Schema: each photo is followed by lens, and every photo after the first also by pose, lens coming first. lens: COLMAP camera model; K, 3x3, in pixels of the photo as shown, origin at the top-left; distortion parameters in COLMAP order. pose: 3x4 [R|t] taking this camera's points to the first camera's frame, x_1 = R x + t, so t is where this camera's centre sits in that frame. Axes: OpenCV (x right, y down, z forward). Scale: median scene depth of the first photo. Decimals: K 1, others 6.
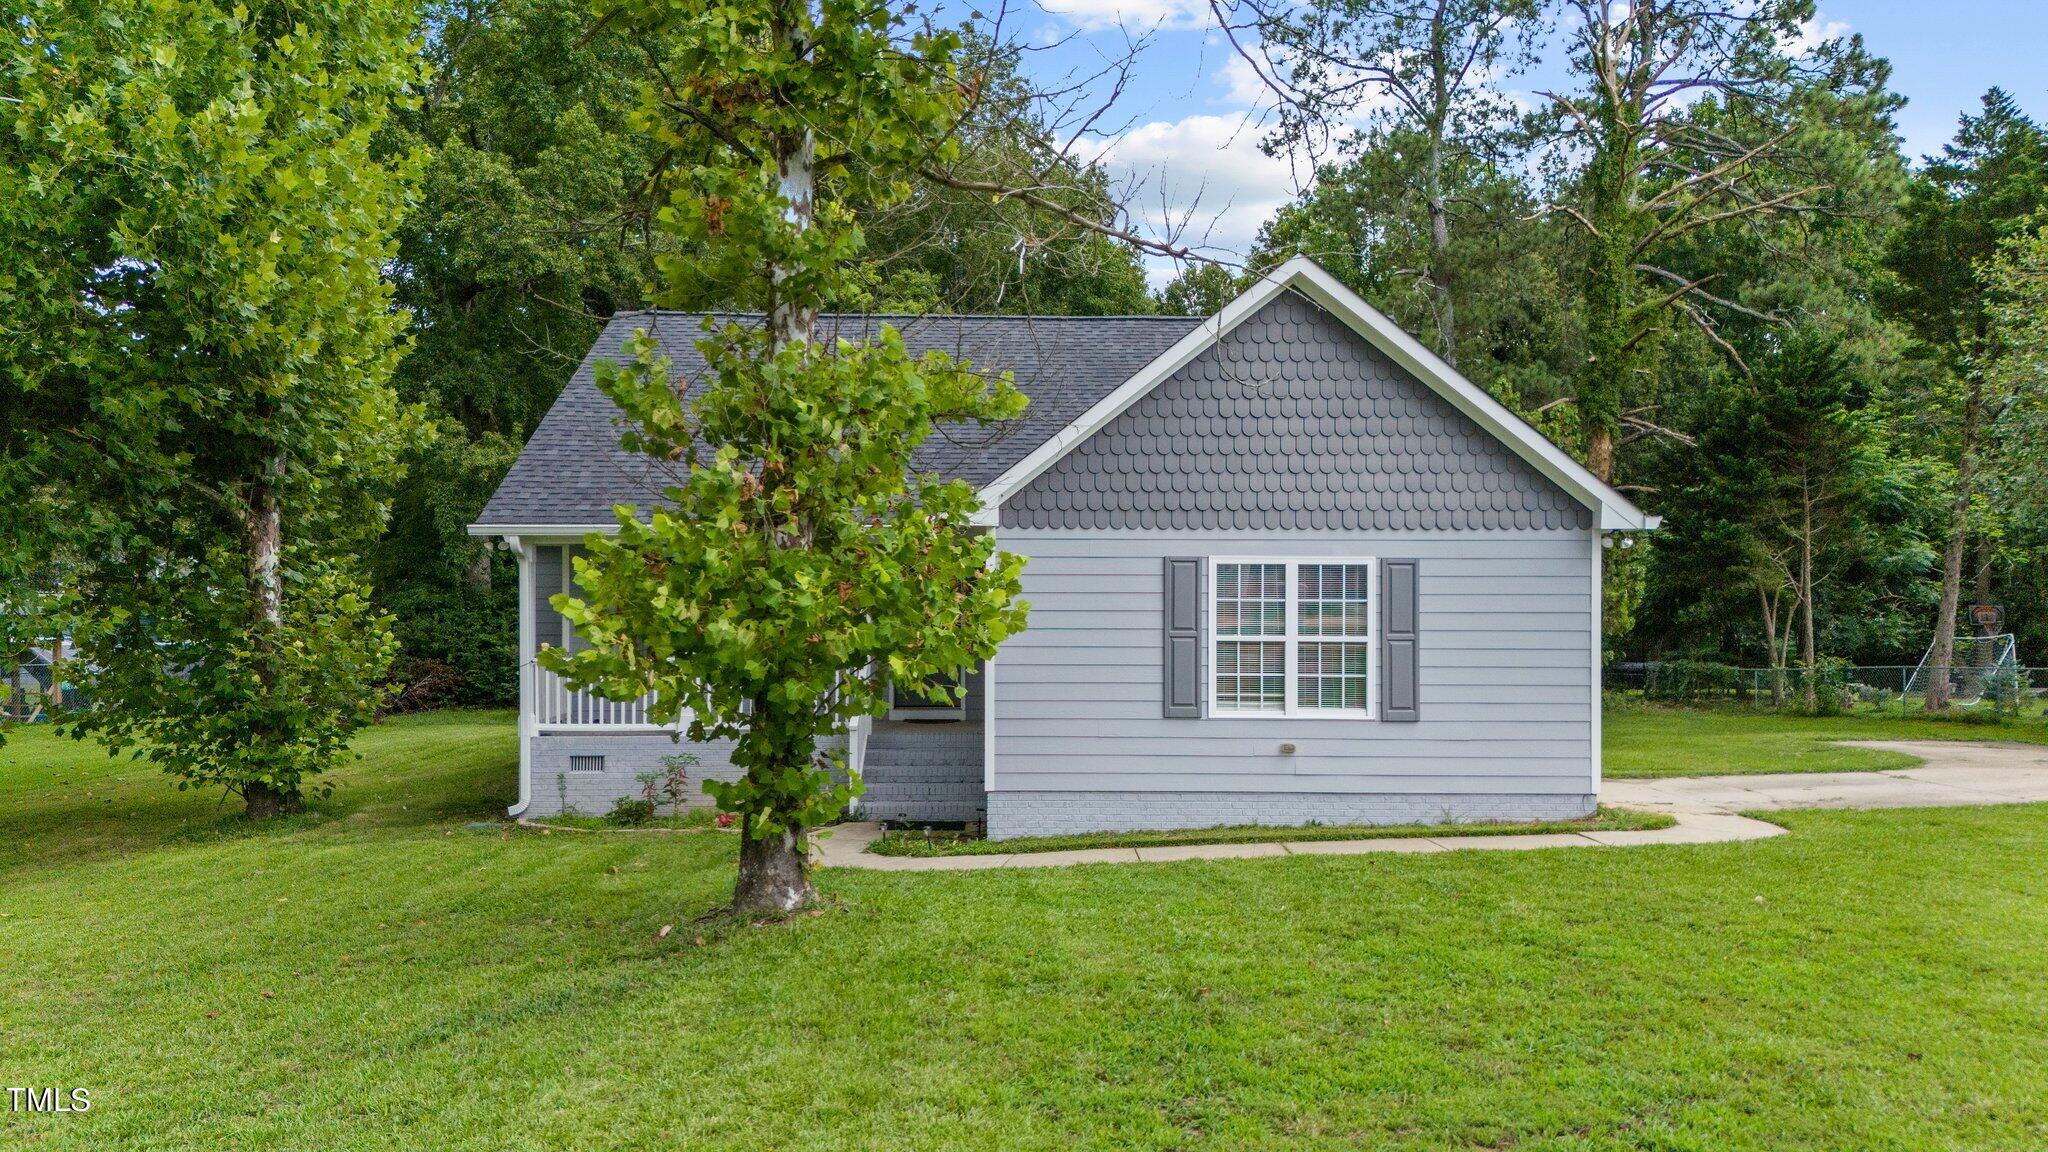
lens RADIAL K [[1542.1, 0, 1020.9], [0, 1542.1, 567.6], [0, 0, 1]] dist [0.036488, -0.037884]
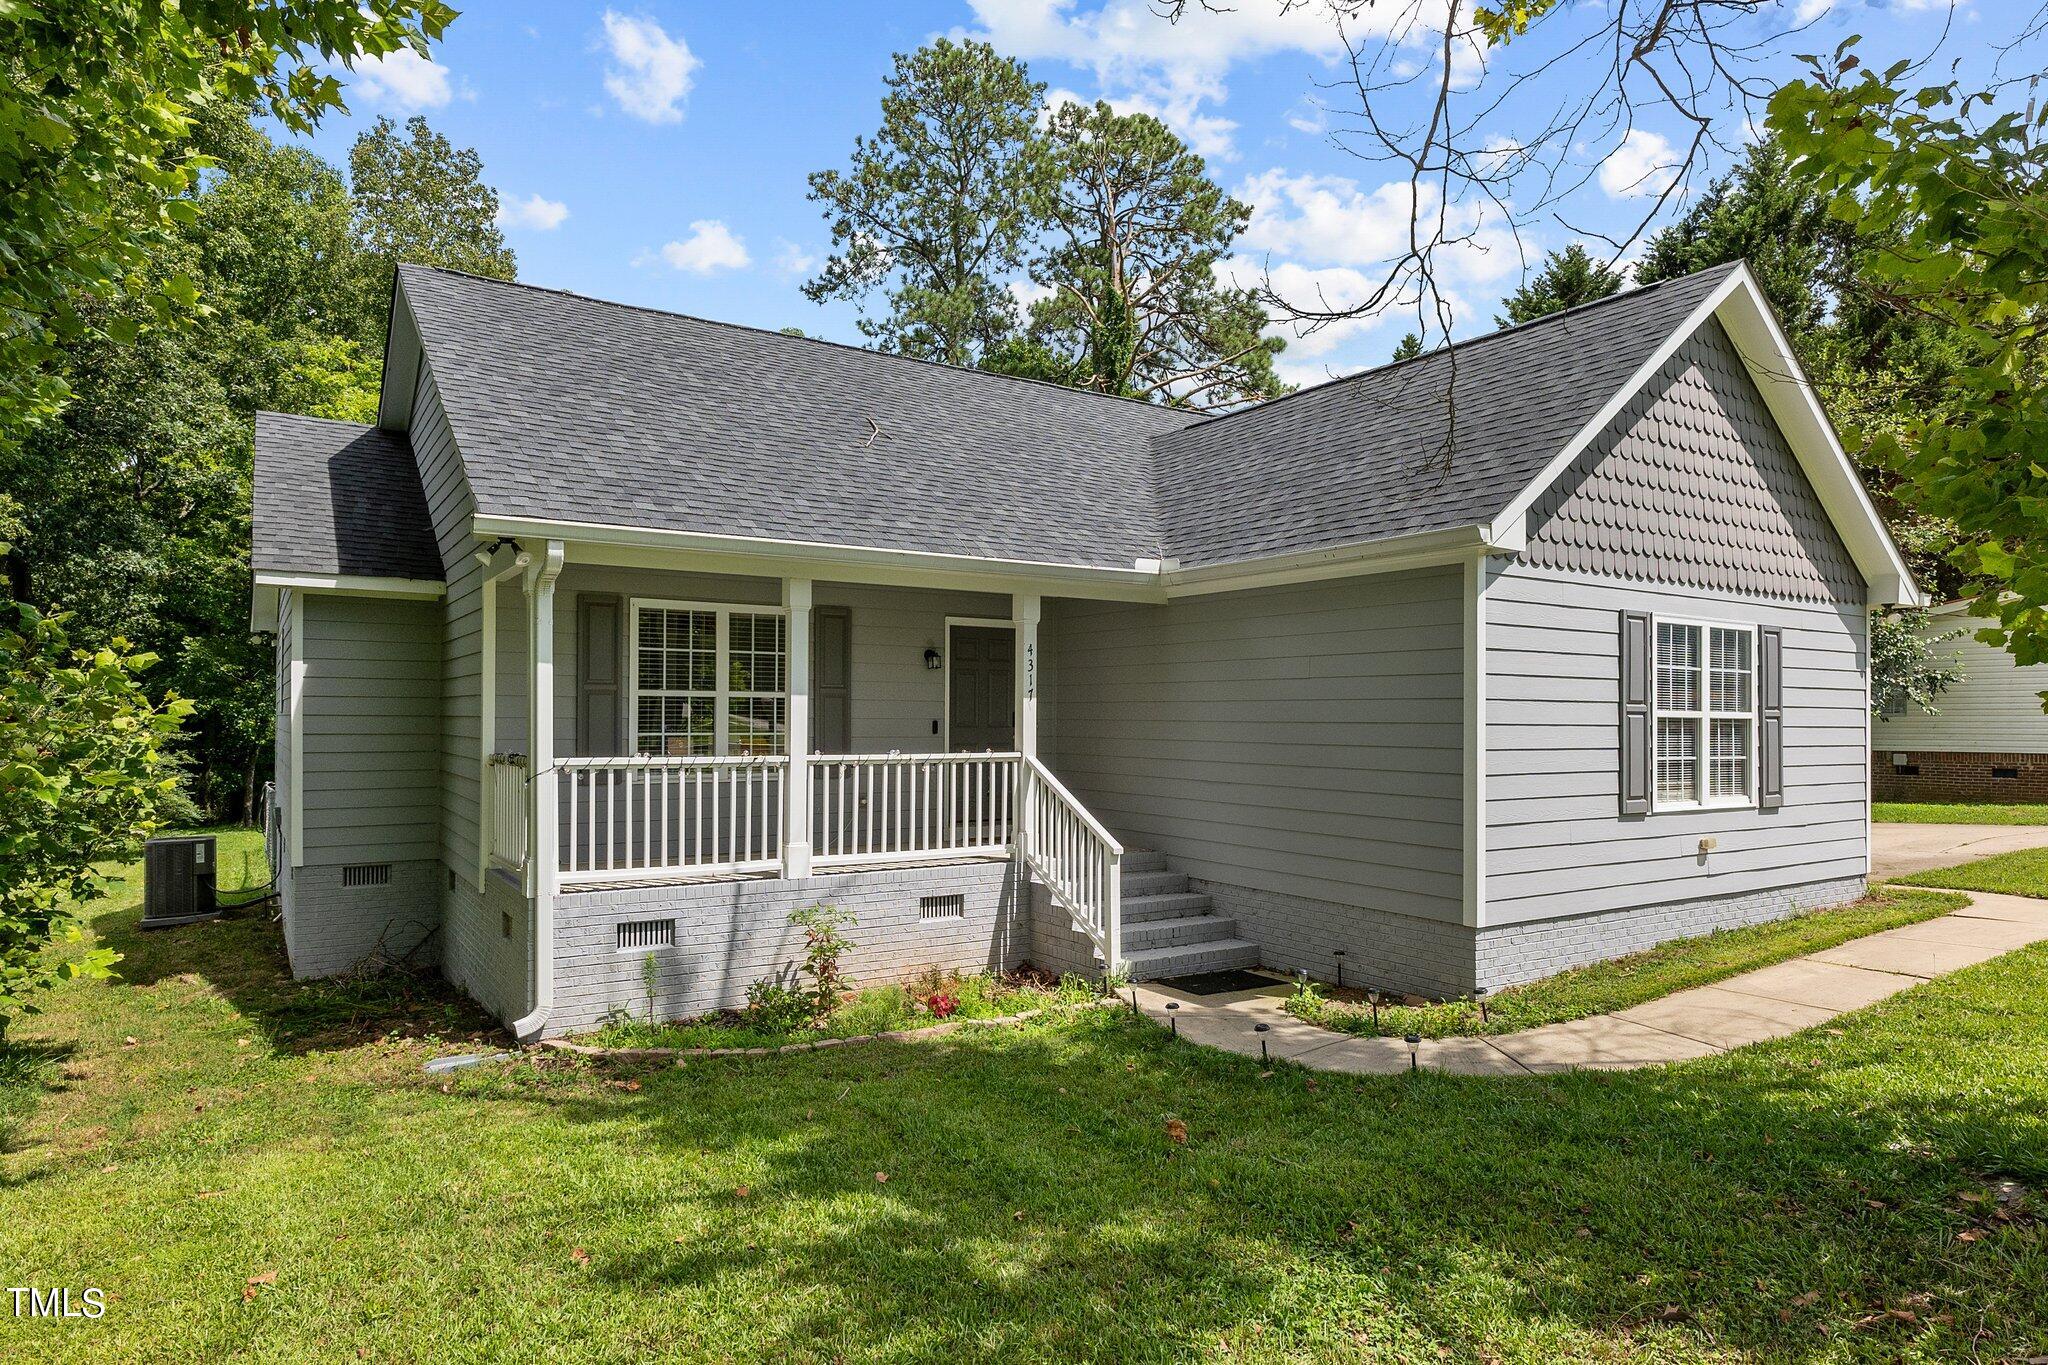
lens RADIAL K [[1224.2, 0, 1021.0], [0, 1224.2, 690.2], [0, 0, 1]] dist [-0.003198, -0.000841]
pose [[0.838966, 0.017282, 0.543910, -0.508504], [-0.010153, 0.999819, -0.016109, 0.047074], [-0.544090, 0.007993, 0.838989, 0.639305]]
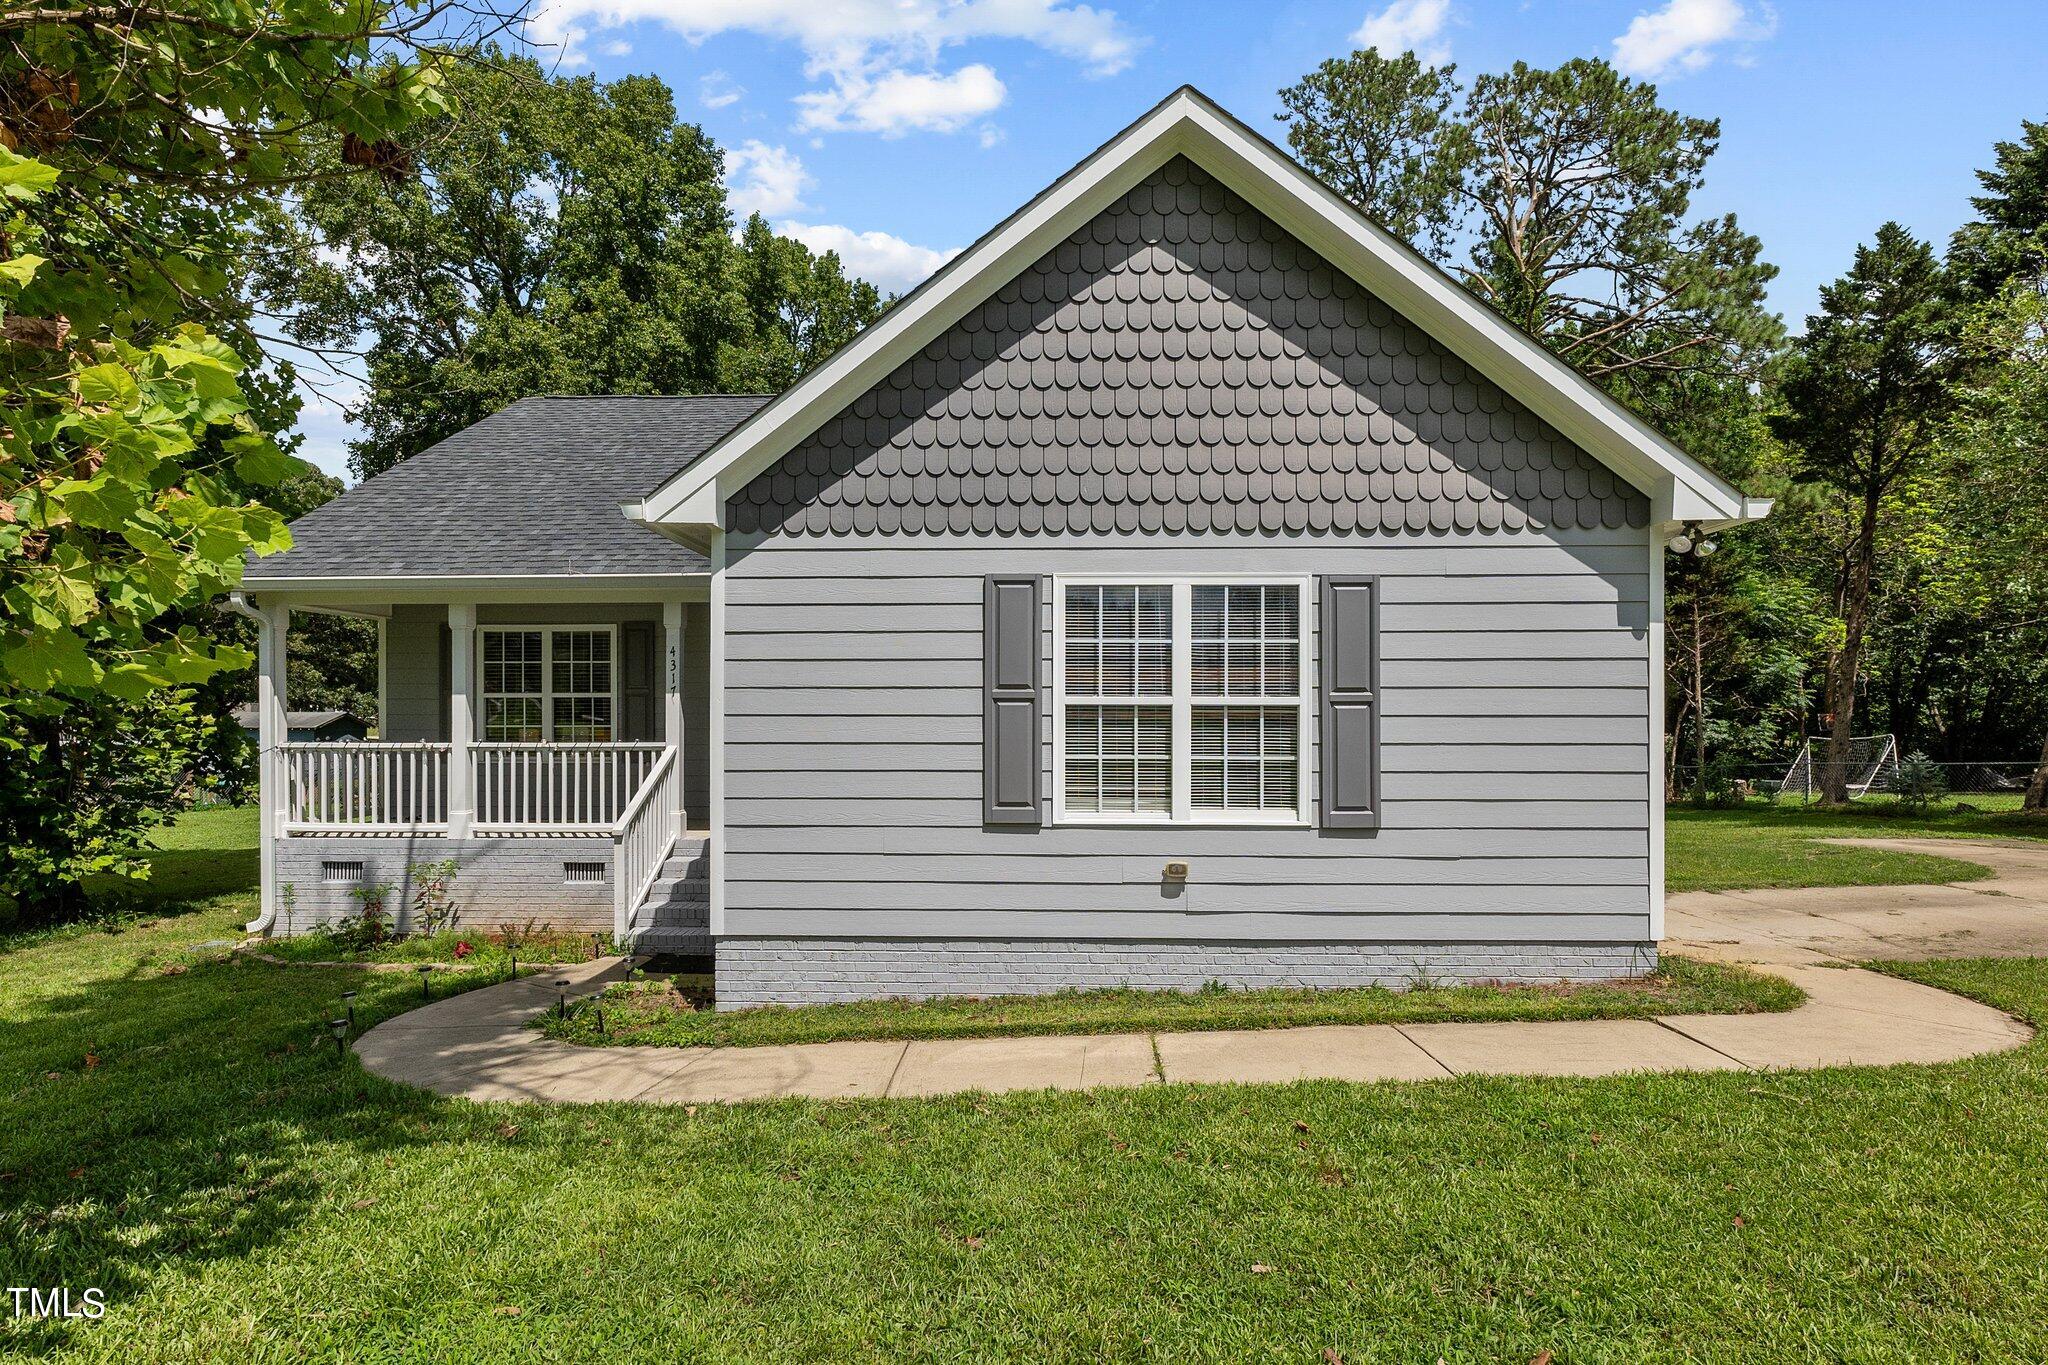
lens RADIAL K [[1057.2, 0, 1022.9], [0, 1057.2, 703.1], [0, 0, 1]] dist [-0.013207, 0.002054]
pose [[0.999070, -0.003111, -0.043001, 0.127765], [0.003070, 0.999995, -0.001020, 0.047157], [0.043004, 0.000887, 0.999075, 0.553495]]
